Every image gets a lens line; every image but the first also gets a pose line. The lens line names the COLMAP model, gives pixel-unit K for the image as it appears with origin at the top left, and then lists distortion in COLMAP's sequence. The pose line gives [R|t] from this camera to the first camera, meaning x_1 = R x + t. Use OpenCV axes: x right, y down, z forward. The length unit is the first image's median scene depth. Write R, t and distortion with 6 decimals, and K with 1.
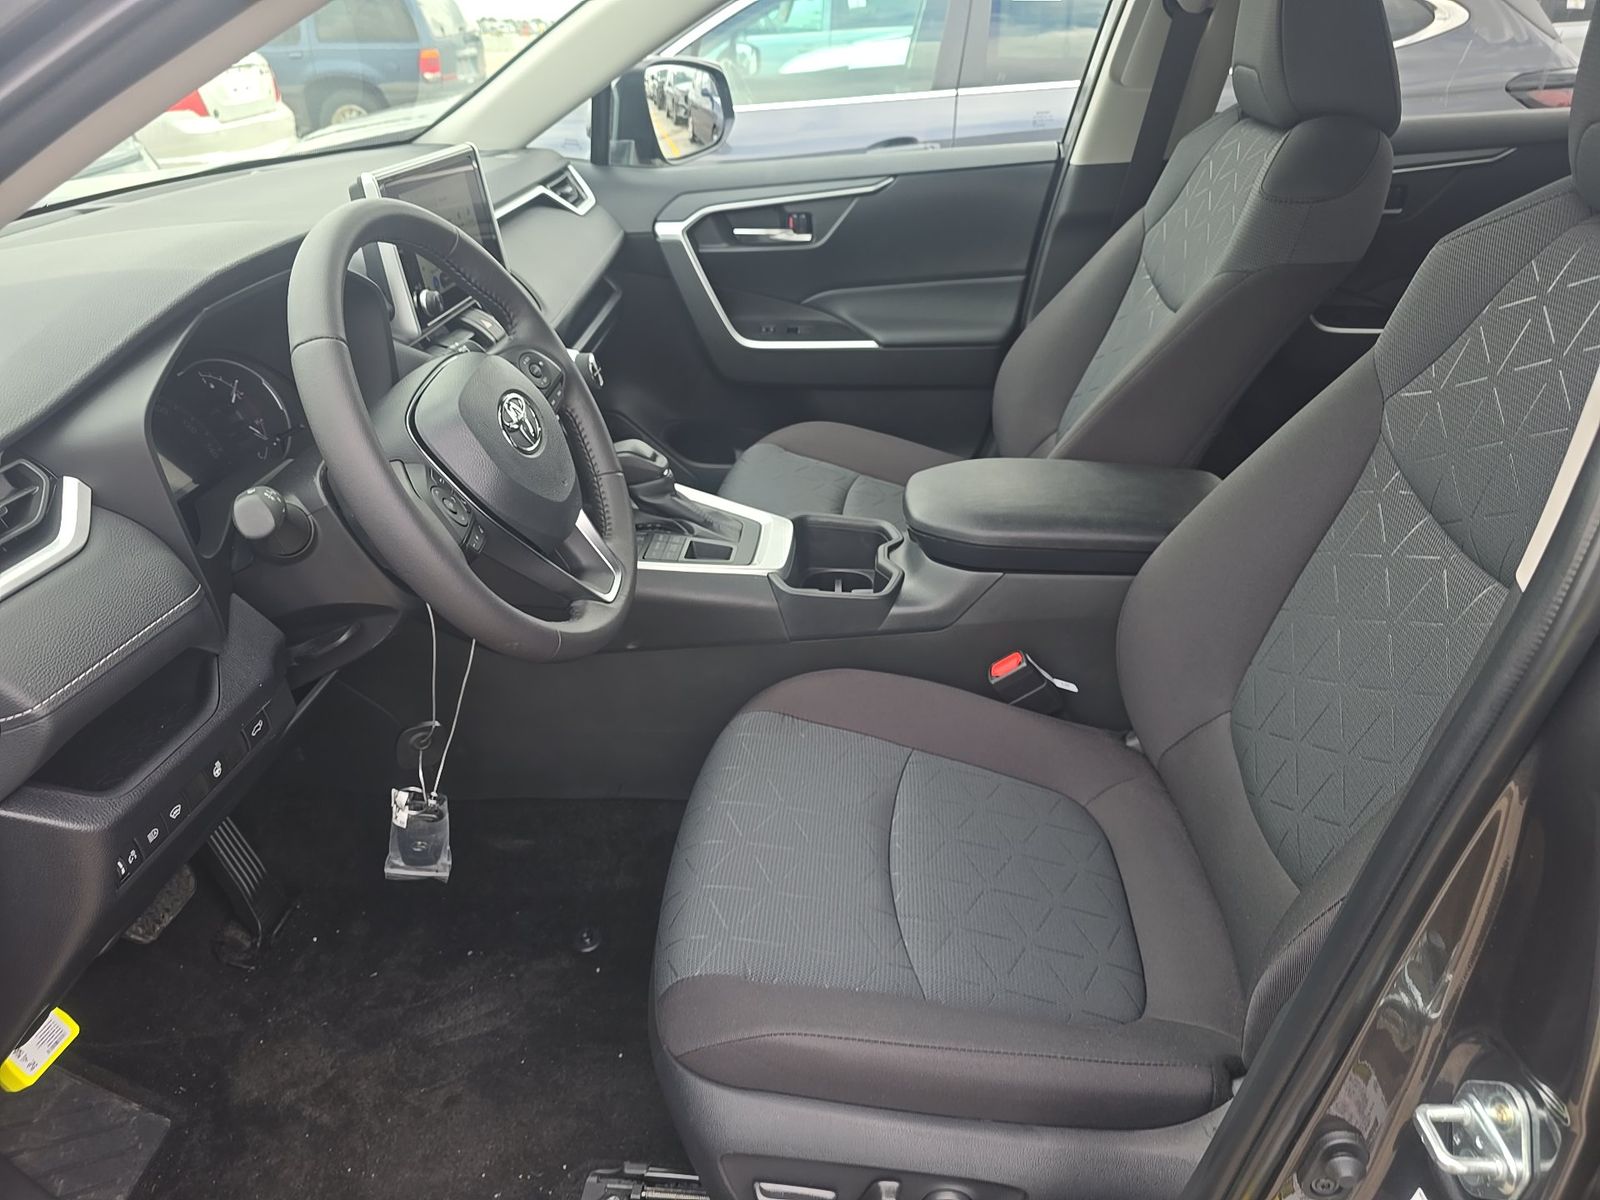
lens RADIAL K [[1111.5, 0, 799.4], [0, 1111.5, 612.3], [0, 0, 1]] dist [0.021361, -0.011851]
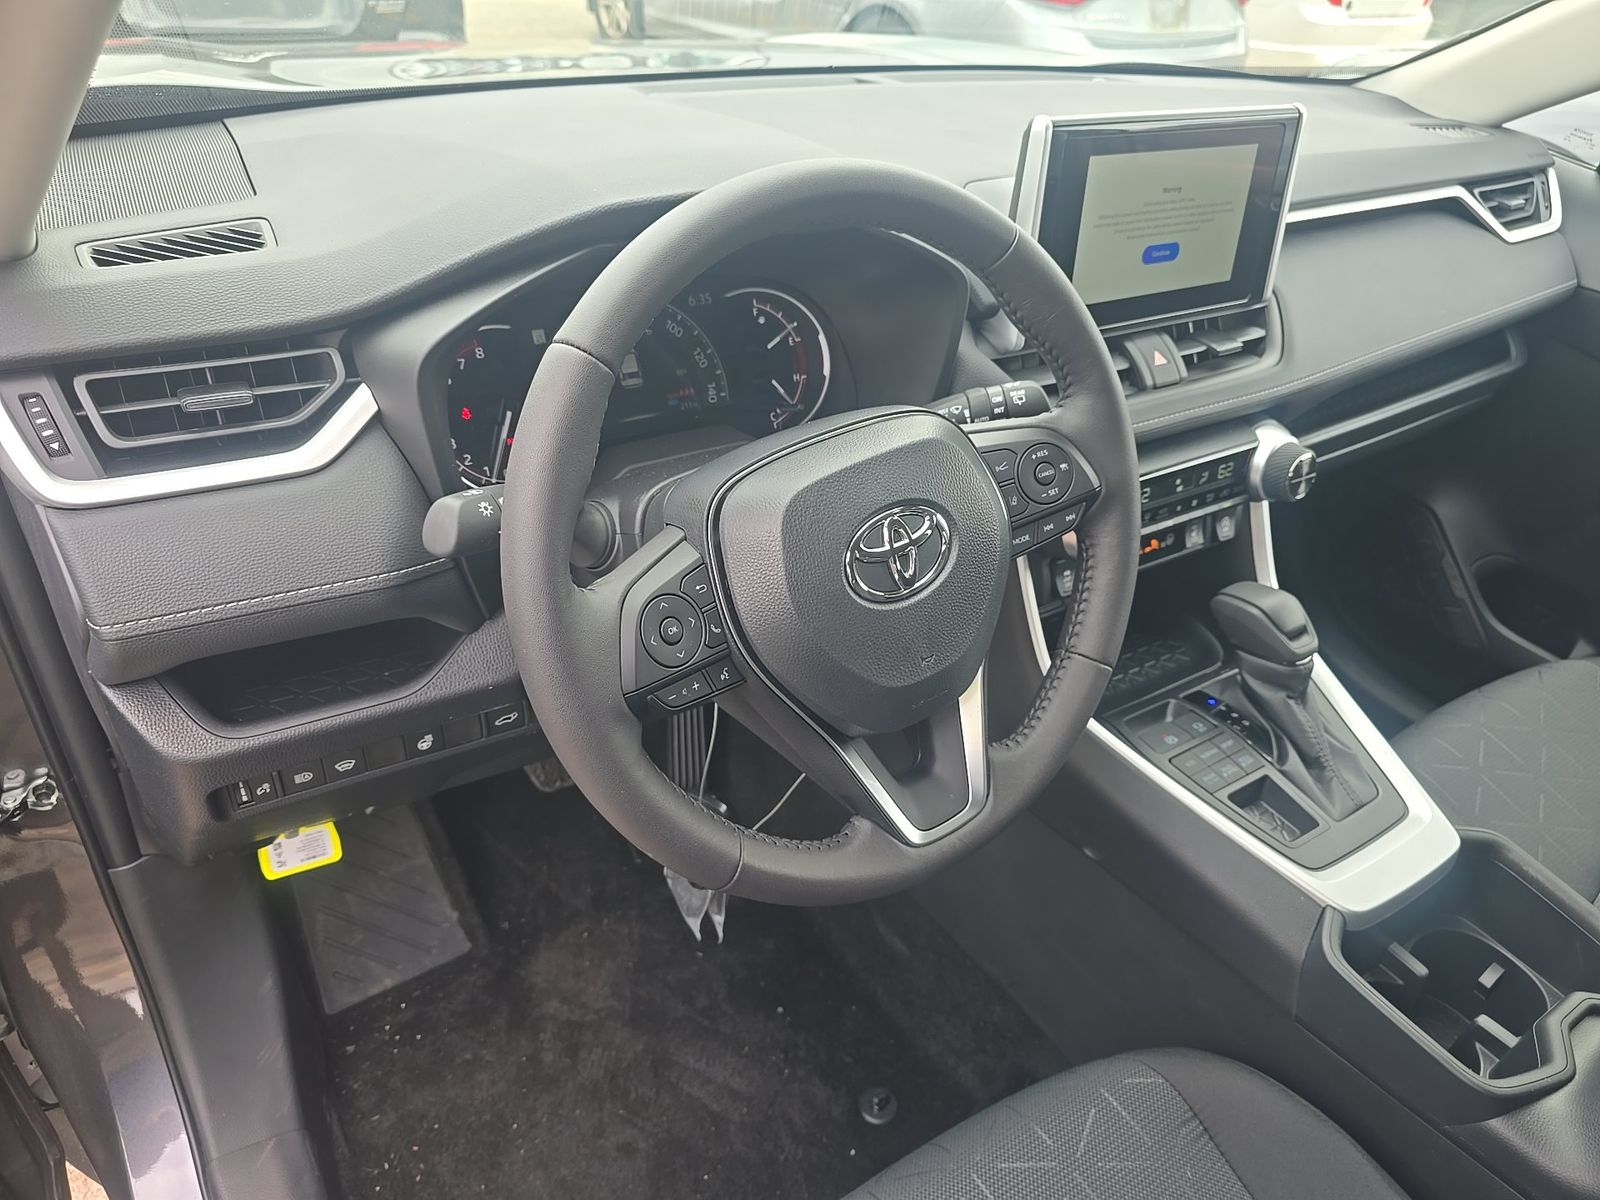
lens RADIAL K [[1111.5, 0, 793.4], [0, 1111.5, 594.4], [0, 0, 1]] dist [0.021361, -0.011851]
pose [[0.616874, 0.501071, -0.606955, 0.077874], [-0.461284, 0.855006, 0.237026, -0.190594], [0.637717, 0.133764, 0.758567, 0.335440]]
